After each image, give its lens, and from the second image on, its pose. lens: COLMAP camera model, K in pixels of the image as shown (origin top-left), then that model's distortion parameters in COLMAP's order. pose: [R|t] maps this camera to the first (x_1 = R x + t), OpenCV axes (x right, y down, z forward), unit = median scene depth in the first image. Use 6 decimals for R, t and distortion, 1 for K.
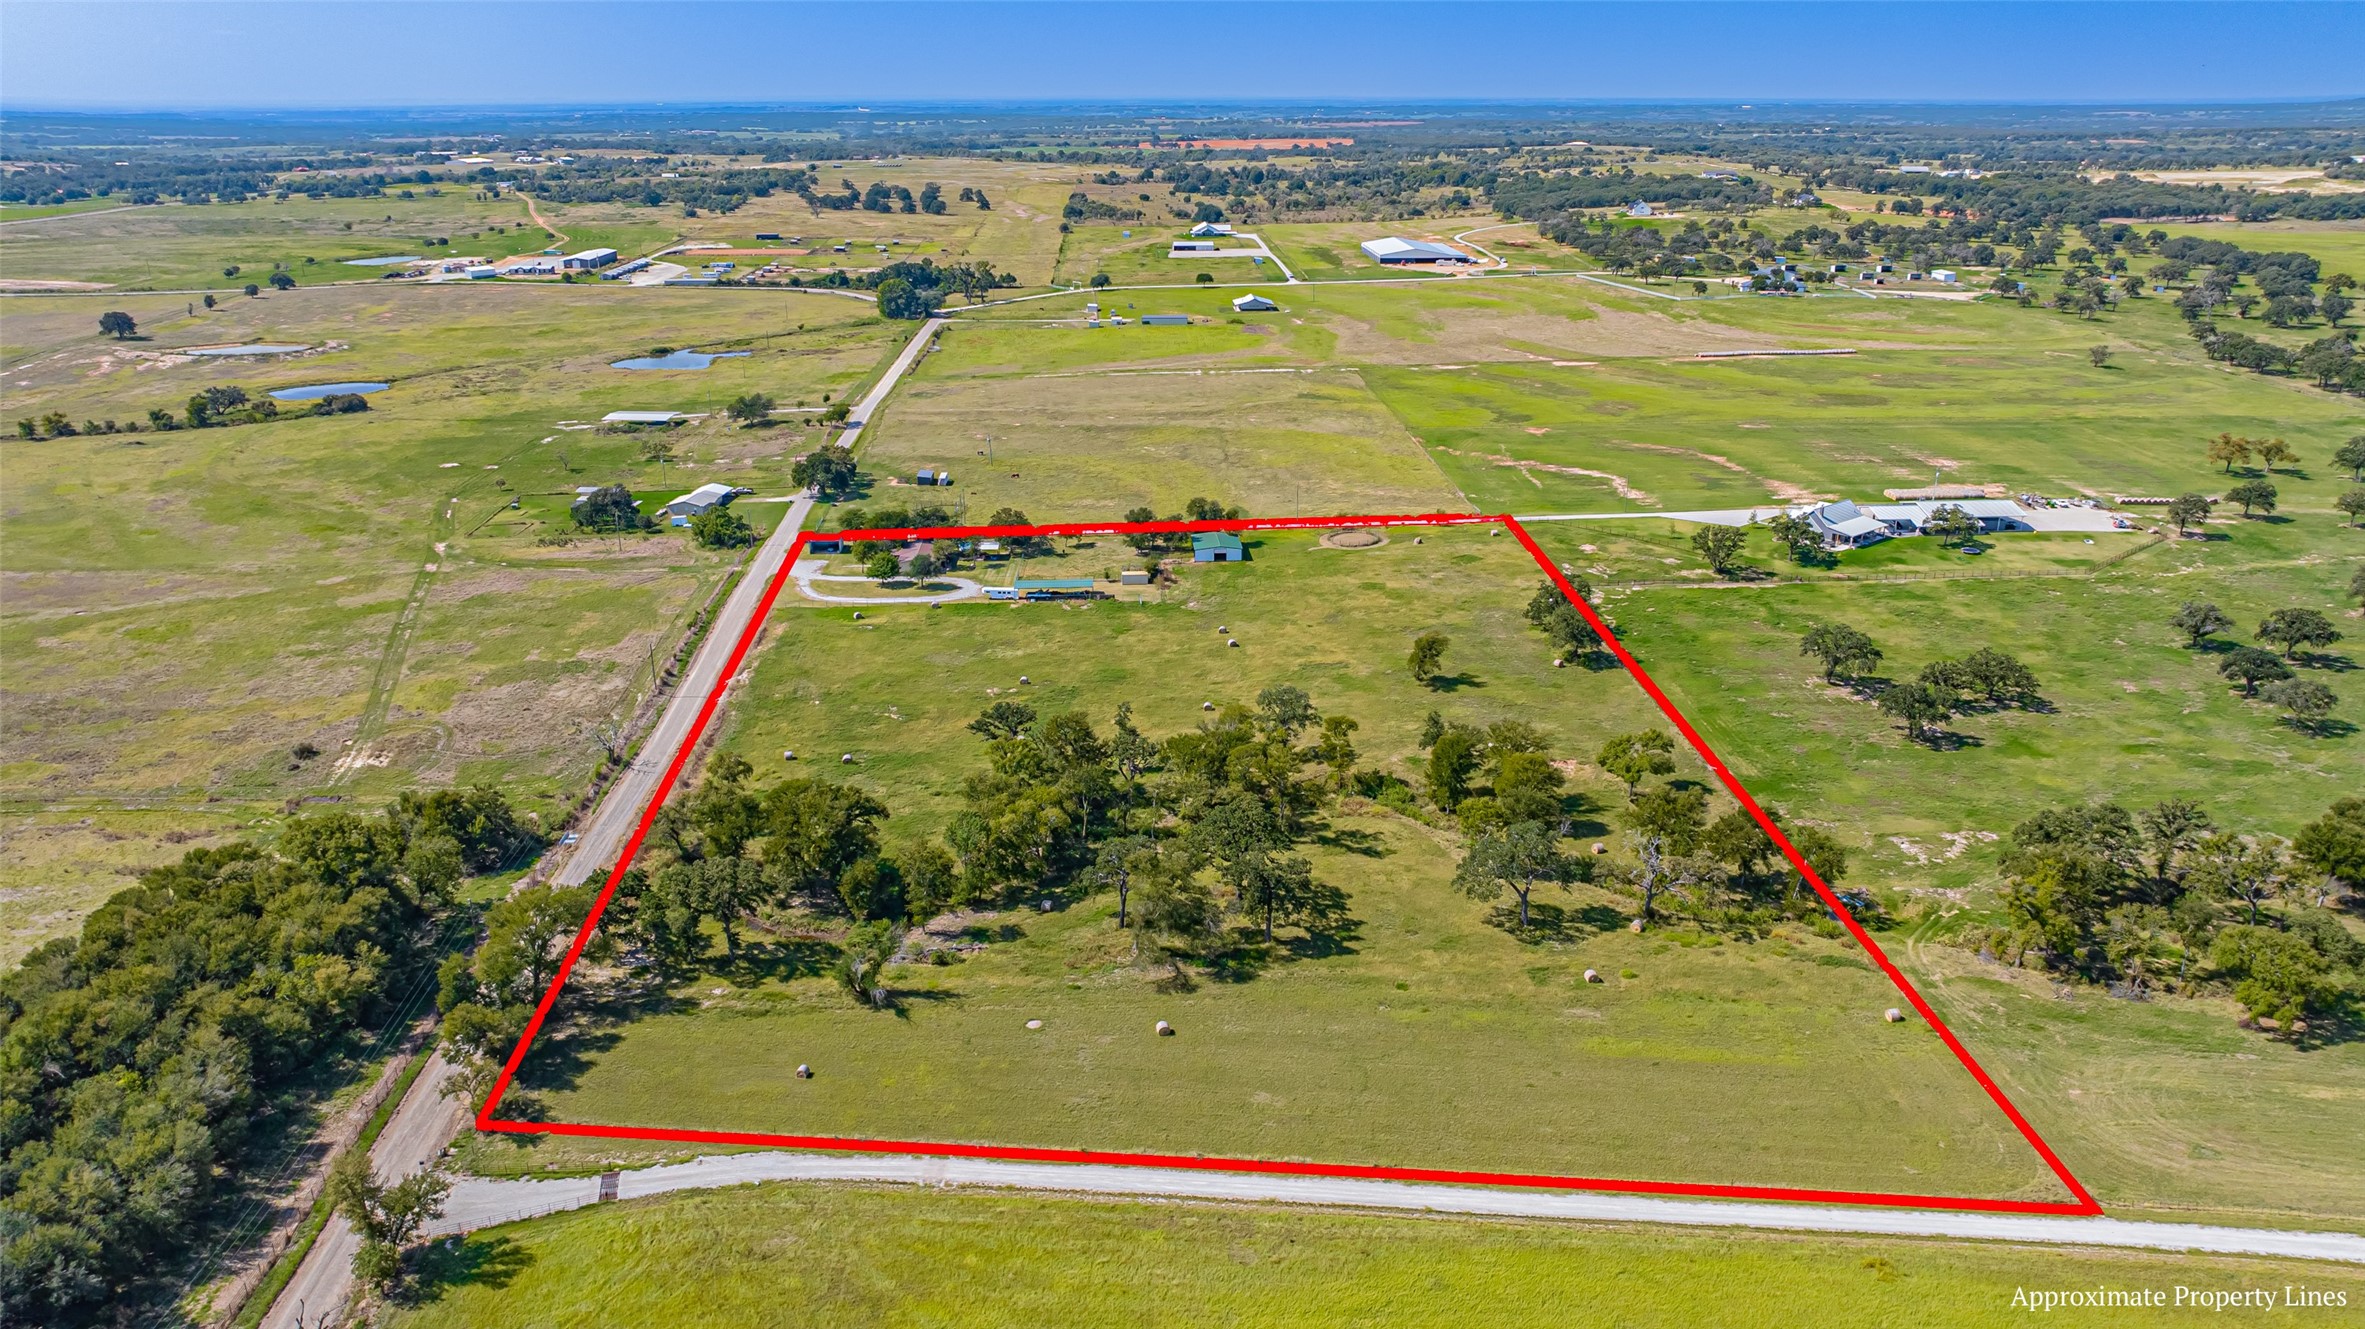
lens RADIAL K [[1664.0, 0, 1182.5], [0, 1664.0, 664.5], [0, 0, 1]] dist [-0.058827, 0.056242]
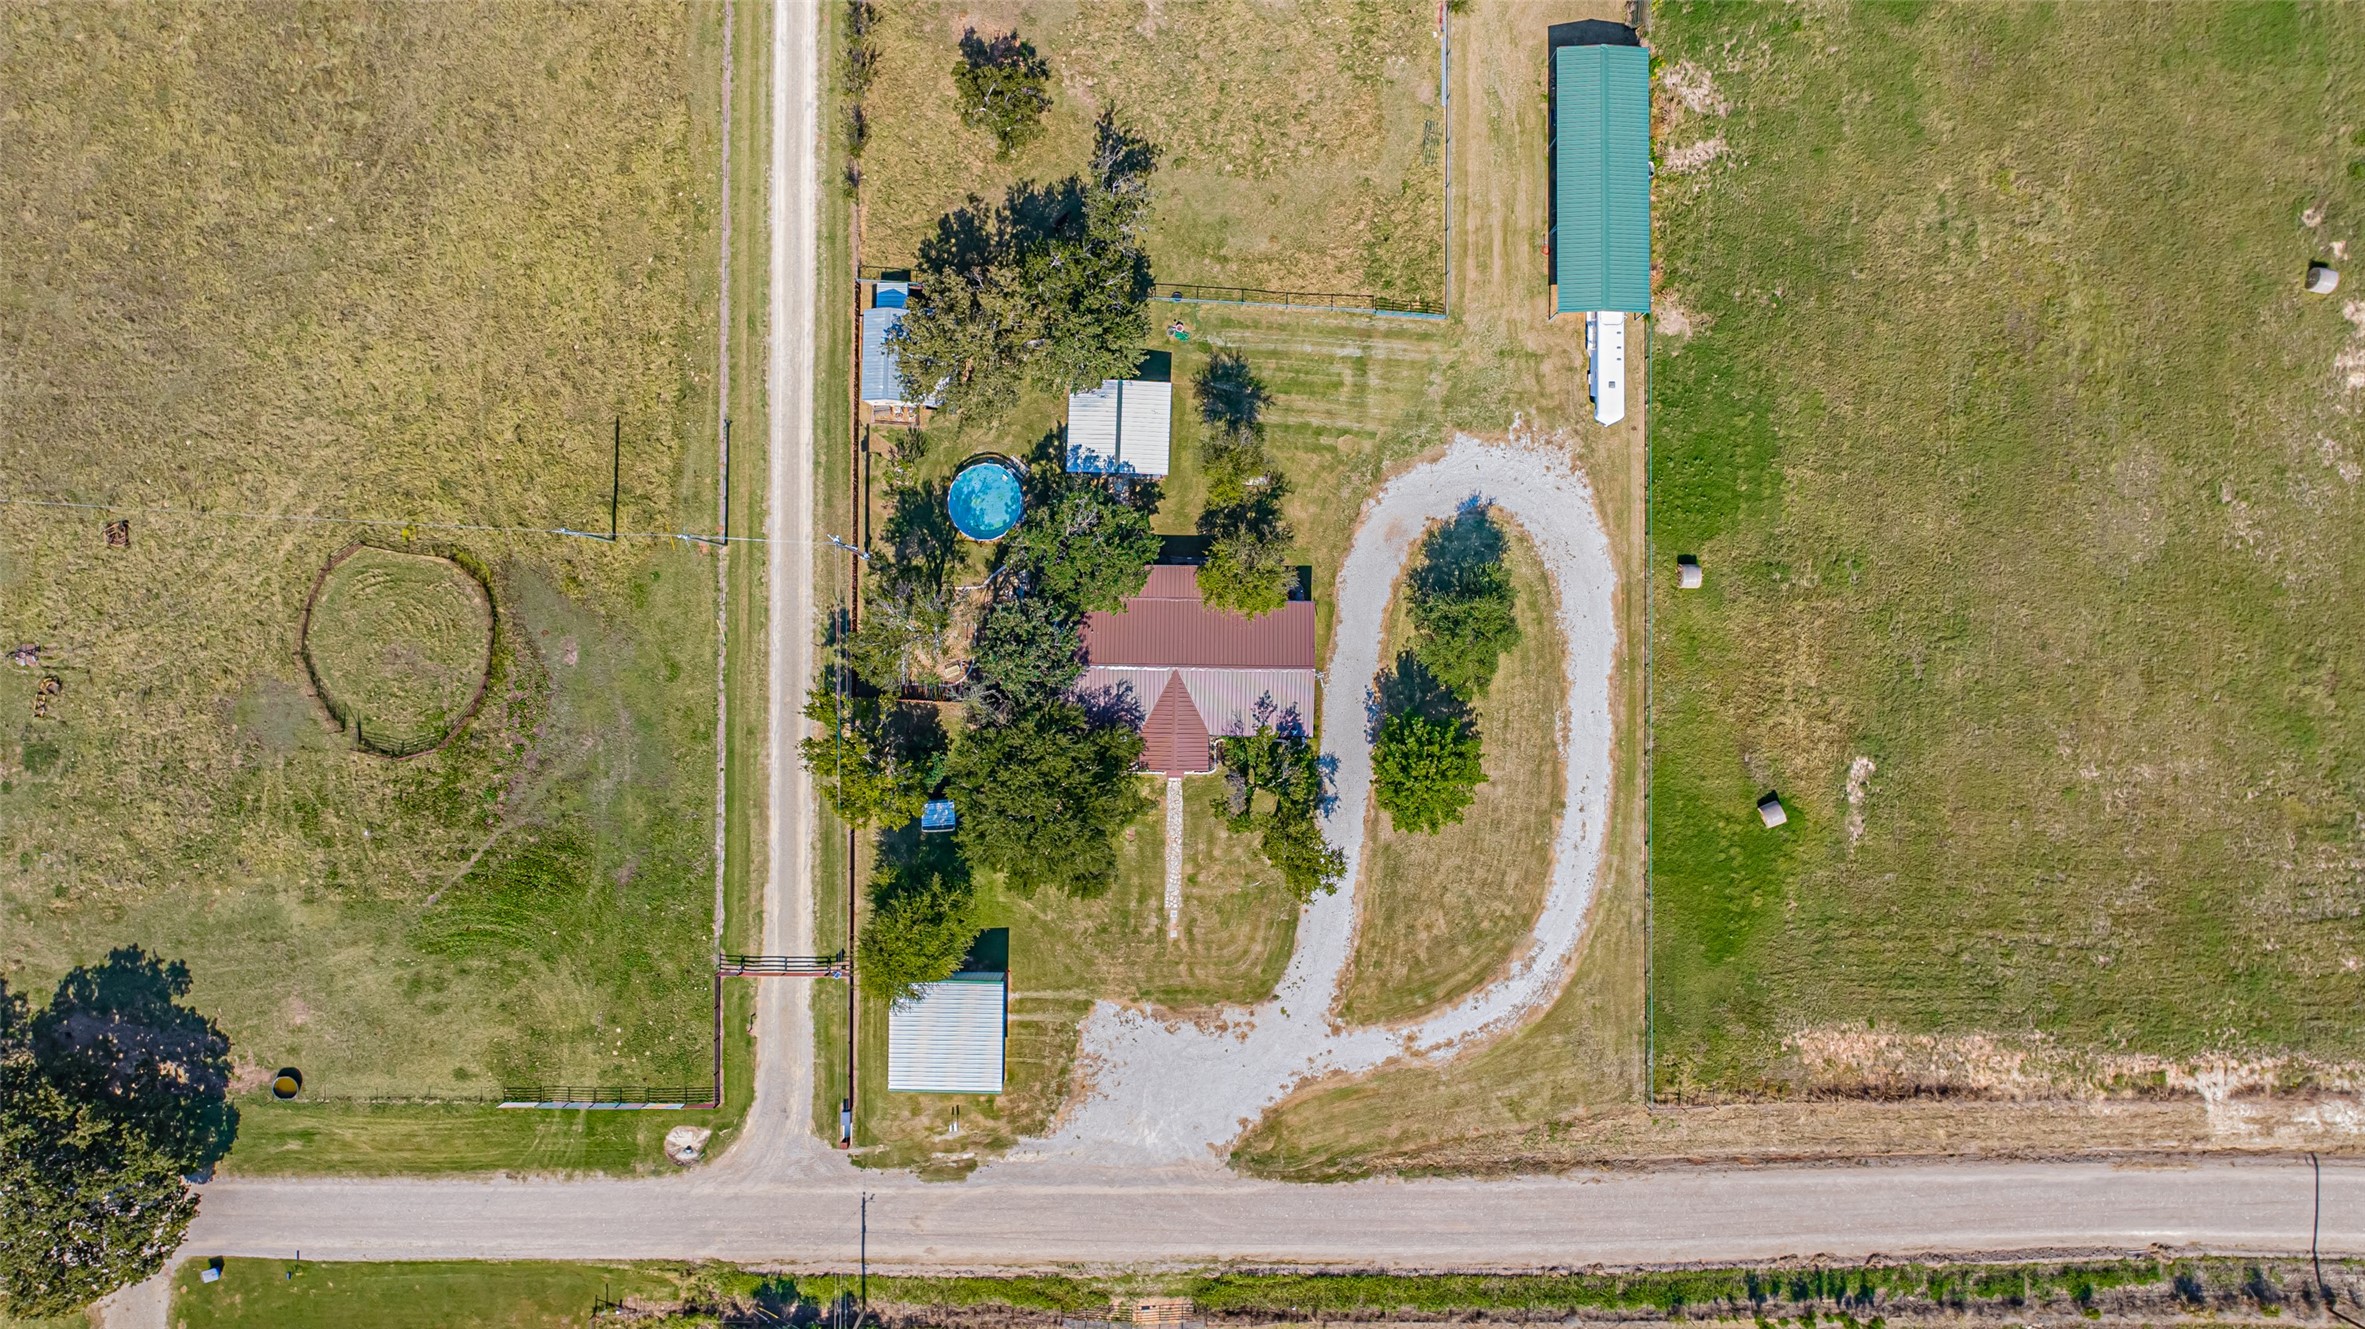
lens RADIAL K [[1664.0, 0, 1182.5], [0, 1664.0, 664.5], [0, 0, 1]] dist [-0.058827, 0.056242]
pose [[0.057833, -0.998326, -0.000488, -0.157030], [0.322426, 0.018215, 0.946420, -0.326683], [-0.944827, -0.054891, 0.322939, 0.915049]]
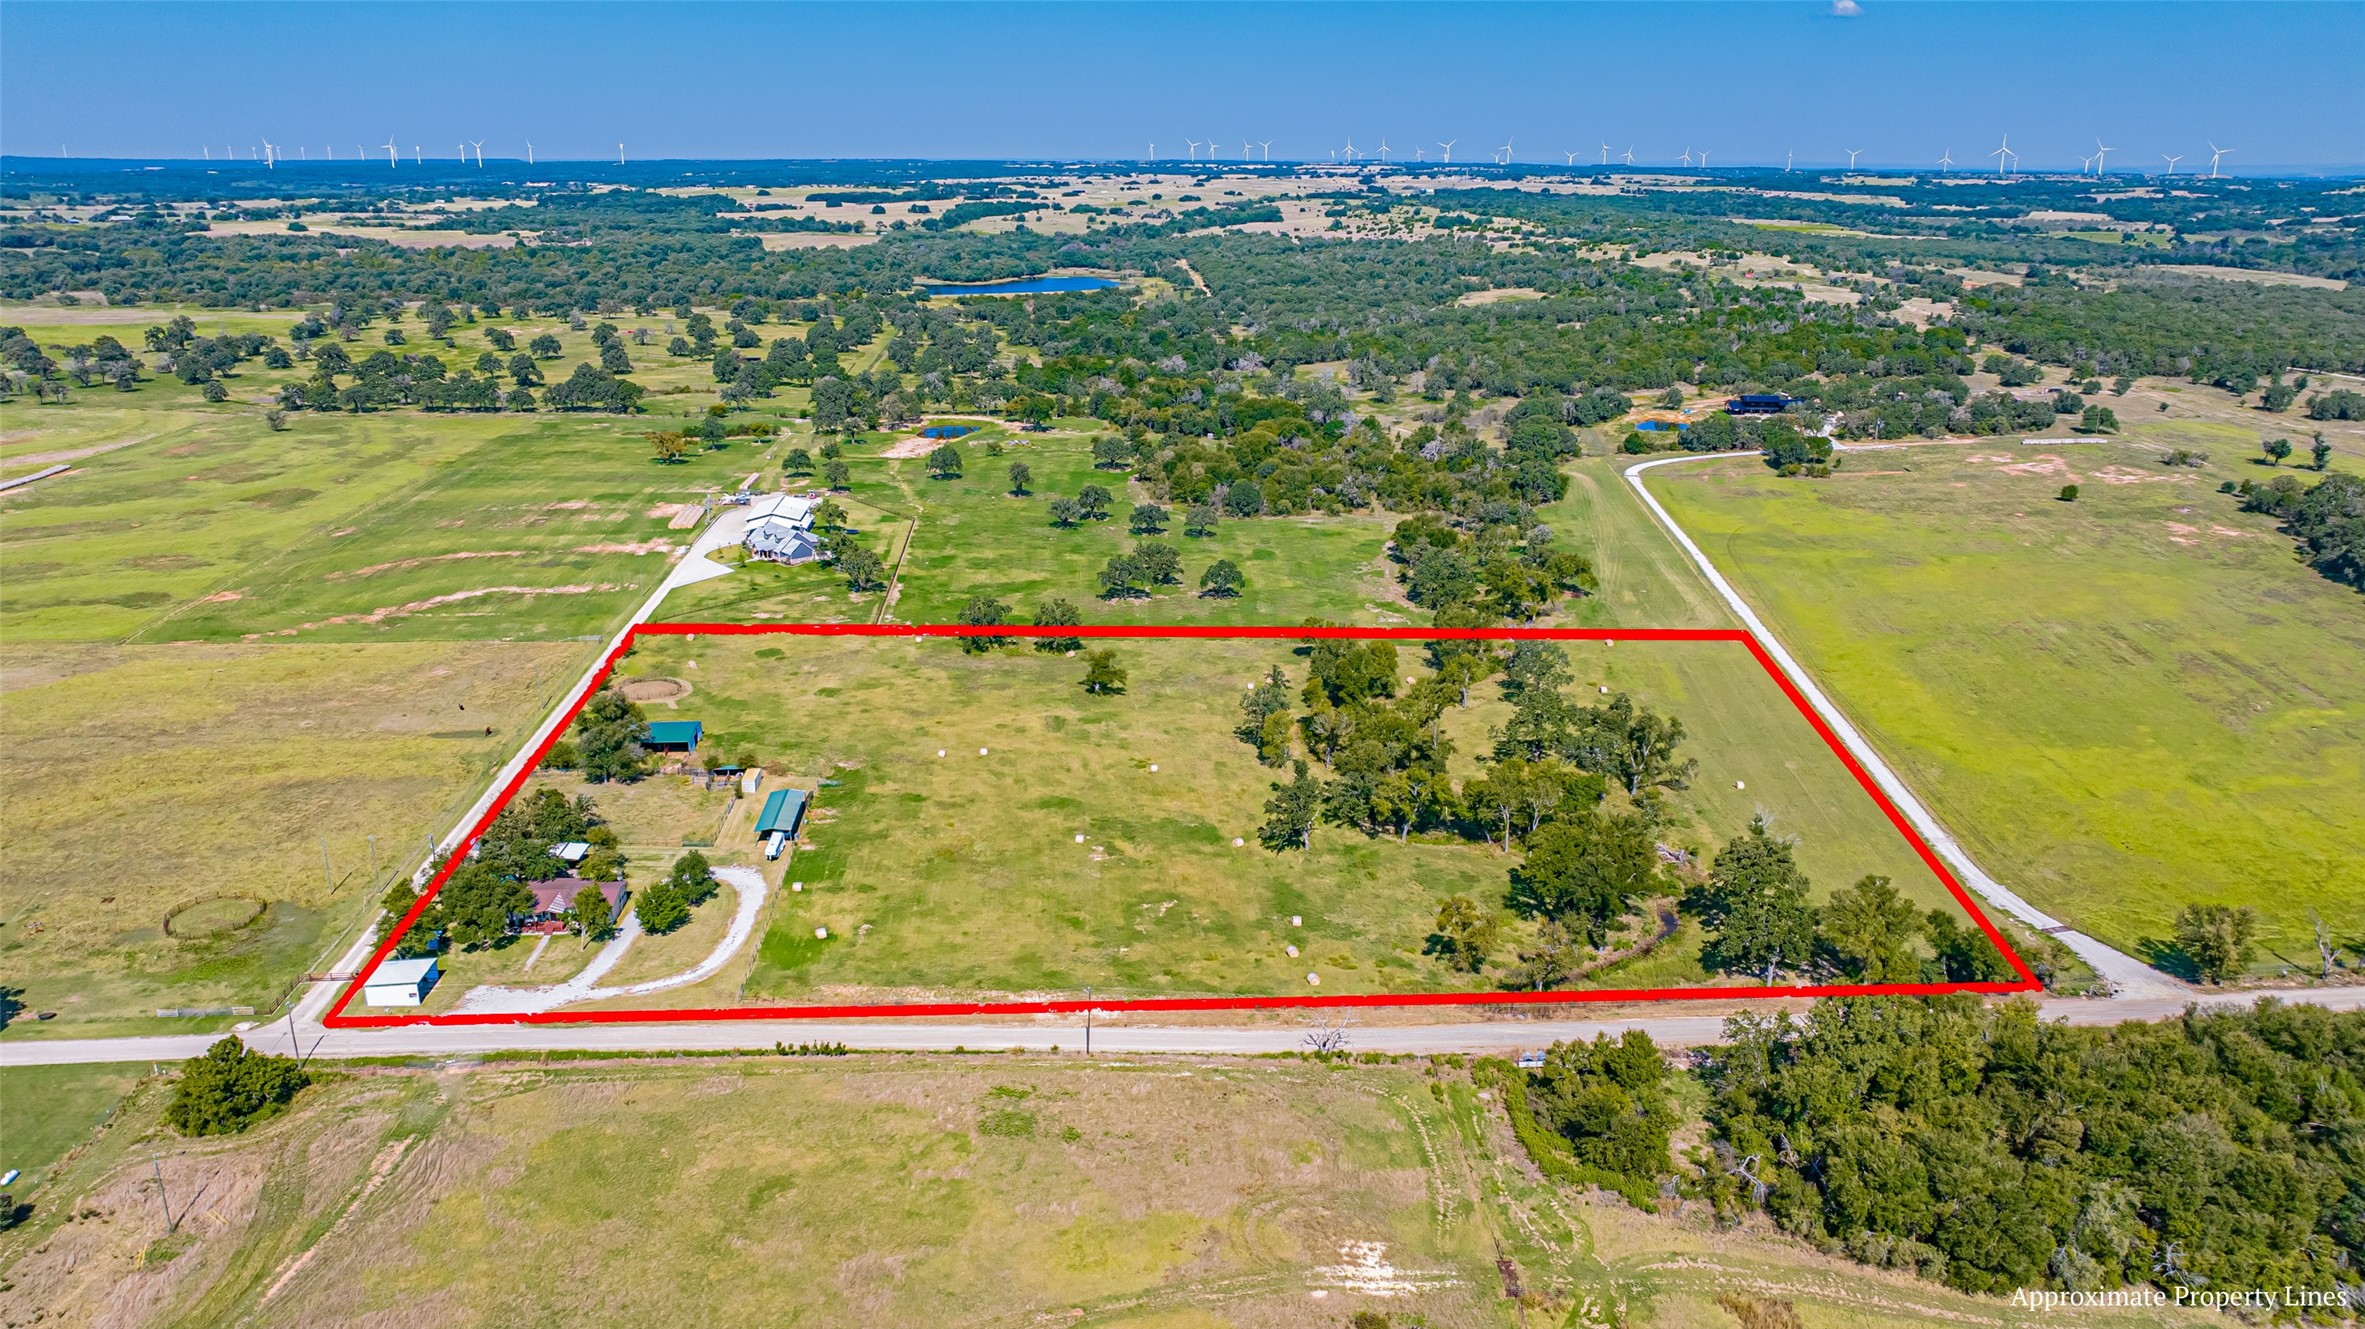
lens RADIAL K [[1664.0, 0, 1182.5], [0, 1664.0, 664.5], [0, 0, 1]] dist [-0.058827, 0.056242]
pose [[-0.020450, -0.290431, 0.956677, -0.752571], [0.320050, 0.904623, 0.281470, -0.251075], [-0.947180, 0.311941, 0.074453, 0.700493]]
